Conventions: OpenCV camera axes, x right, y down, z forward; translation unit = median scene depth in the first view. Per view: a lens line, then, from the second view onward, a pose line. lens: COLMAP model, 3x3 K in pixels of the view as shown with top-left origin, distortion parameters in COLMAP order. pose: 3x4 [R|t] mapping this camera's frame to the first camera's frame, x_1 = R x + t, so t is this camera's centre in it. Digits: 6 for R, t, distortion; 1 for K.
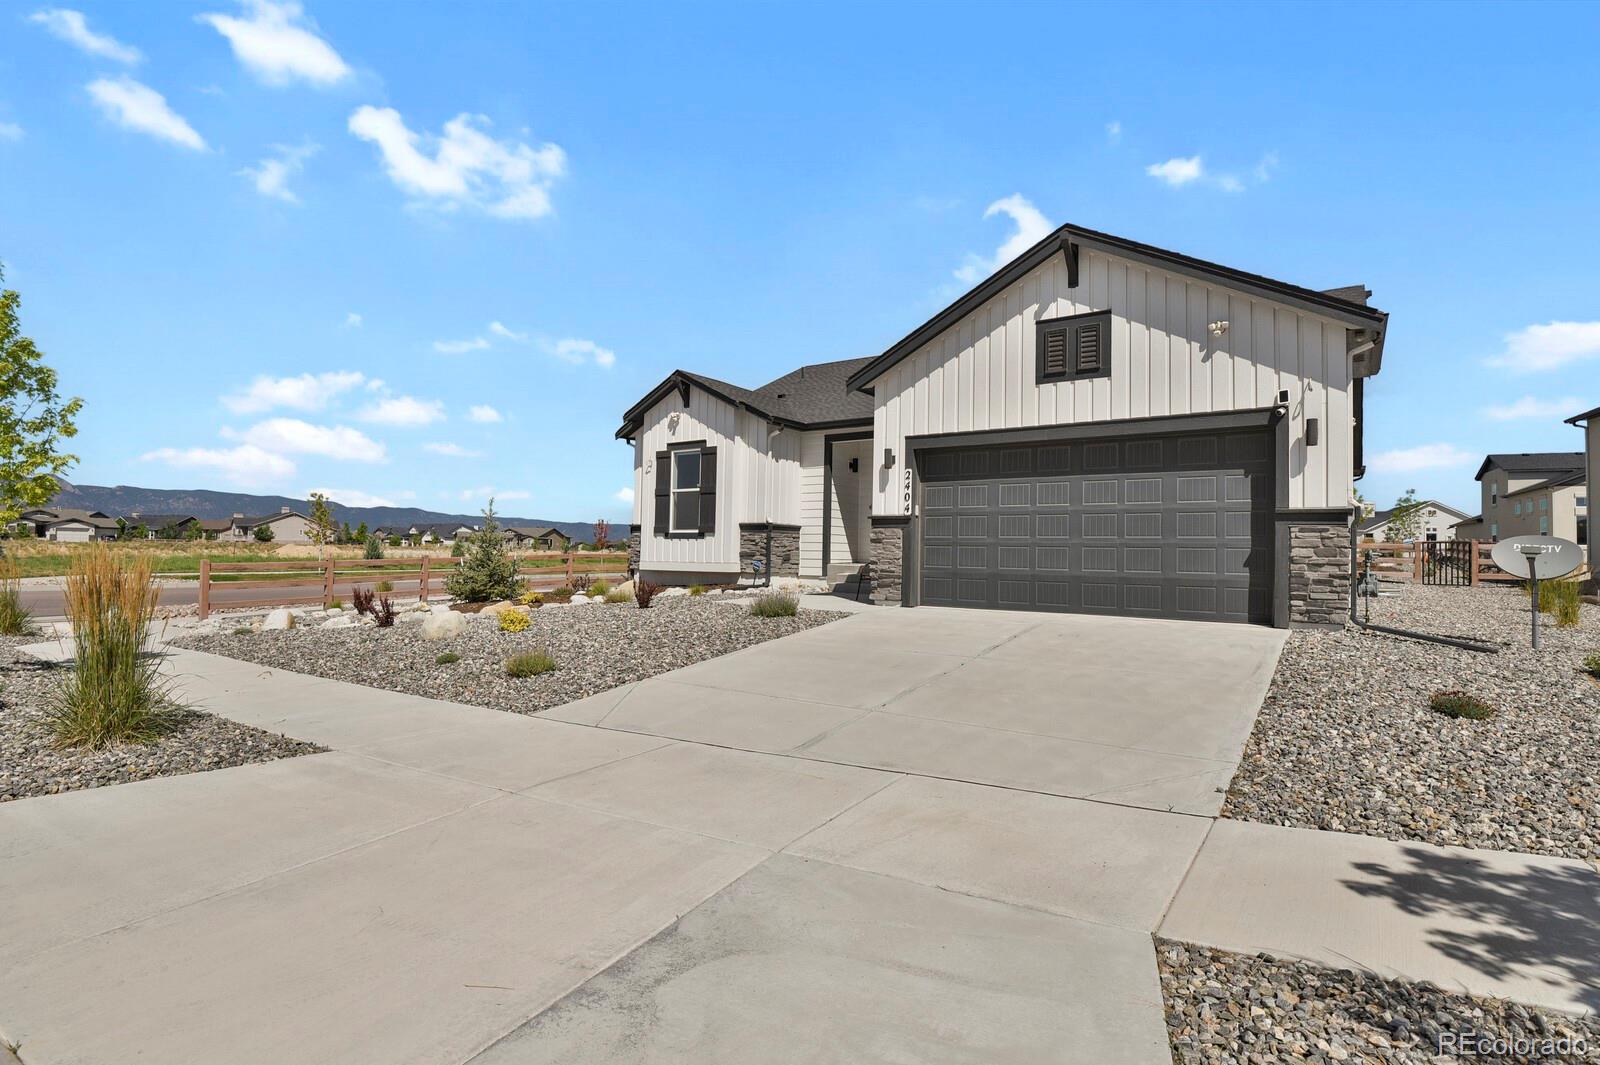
lens RADIAL K [[783.5, 0, 848.1], [0, 783.5, 556.8], [0, 0, 1]] dist [-0.023610, -0.000096]
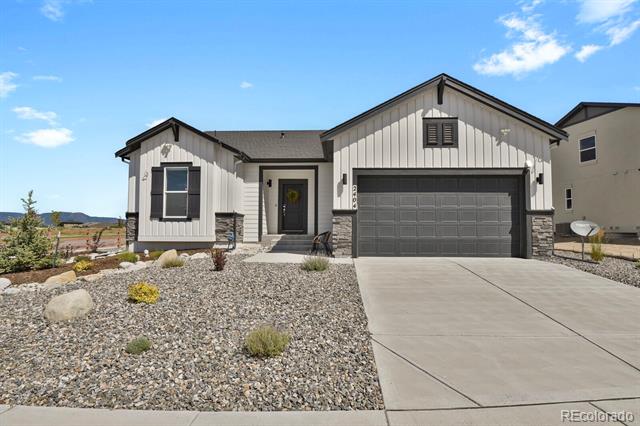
lens RADIAL K [[313.4, 0, 339.2], [0, 313.4, 222.7], [0, 0, 1]] dist [-0.023610, -0.000096]
pose [[0.854897, -0.003164, 0.518788, -0.263851], [0.011515, 0.999851, -0.012876, -0.008948], [-0.518669, 0.016981, 0.854806, 0.281599]]
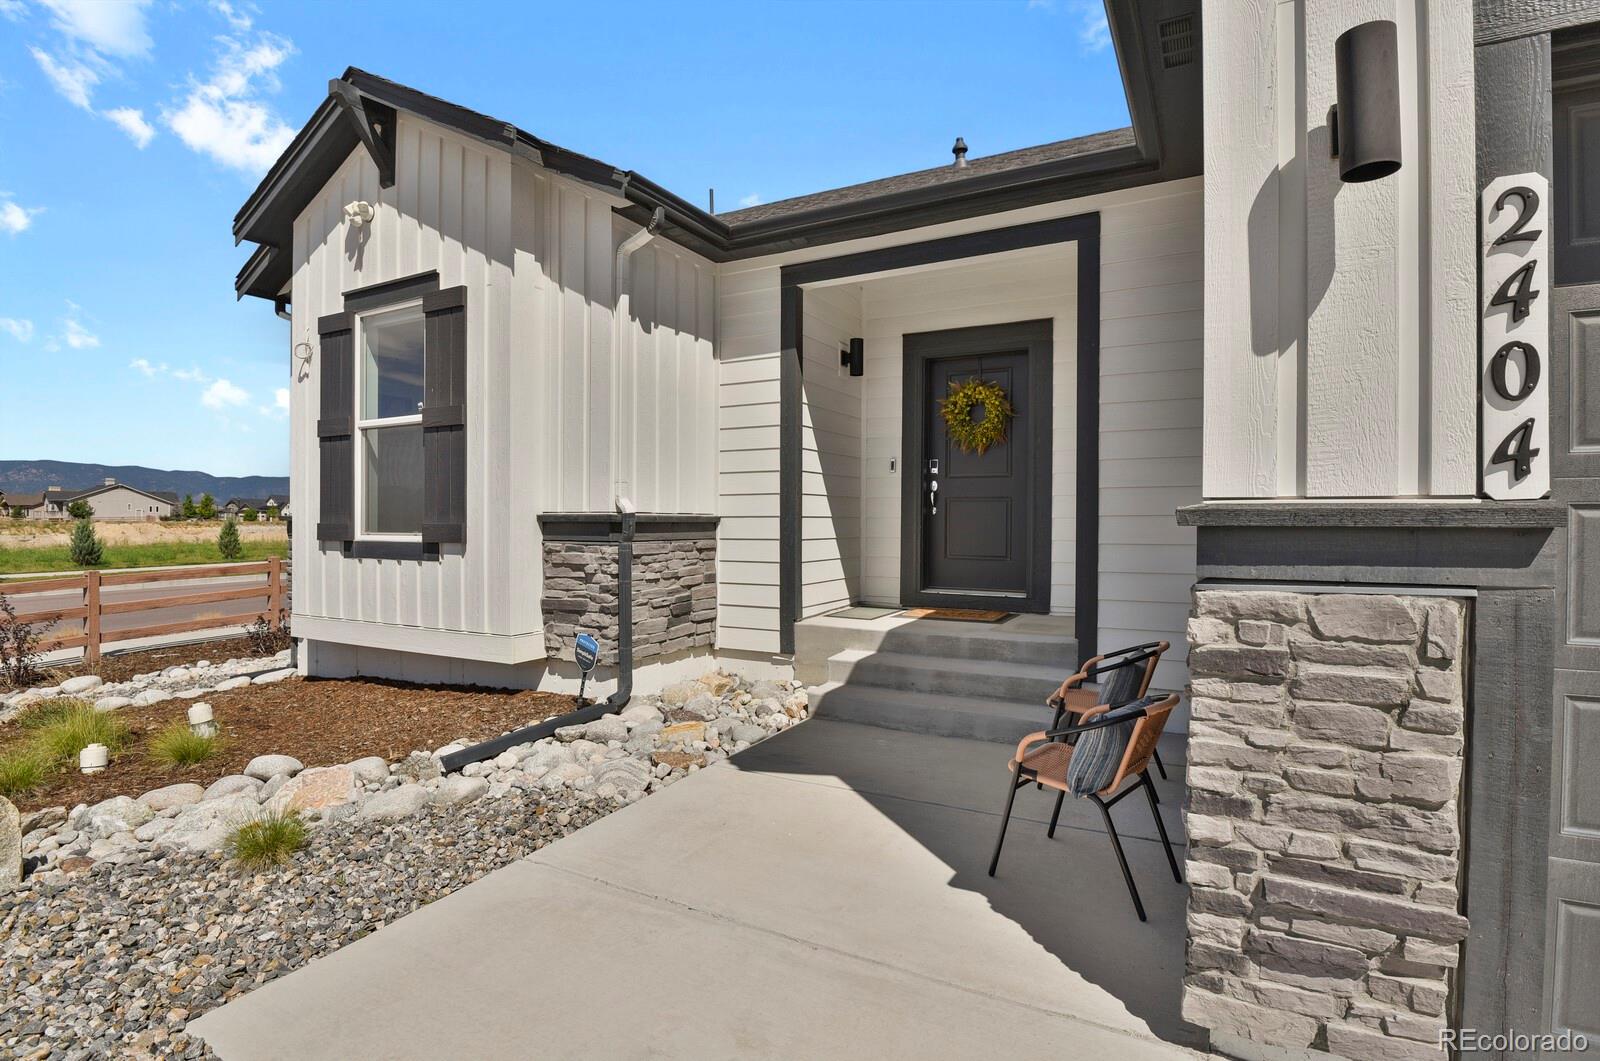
lens RADIAL K [[798.9, 0, 808.1], [0, 798.9, 539.3], [0, 0, 1]] dist [-0.027137, -0.000480]
pose [[0.997704, -0.015428, 0.065940, -0.045716], [0.013994, 0.999657, 0.022154, -0.038716], [-0.066259, -0.021181, 0.997578, 0.656209]]
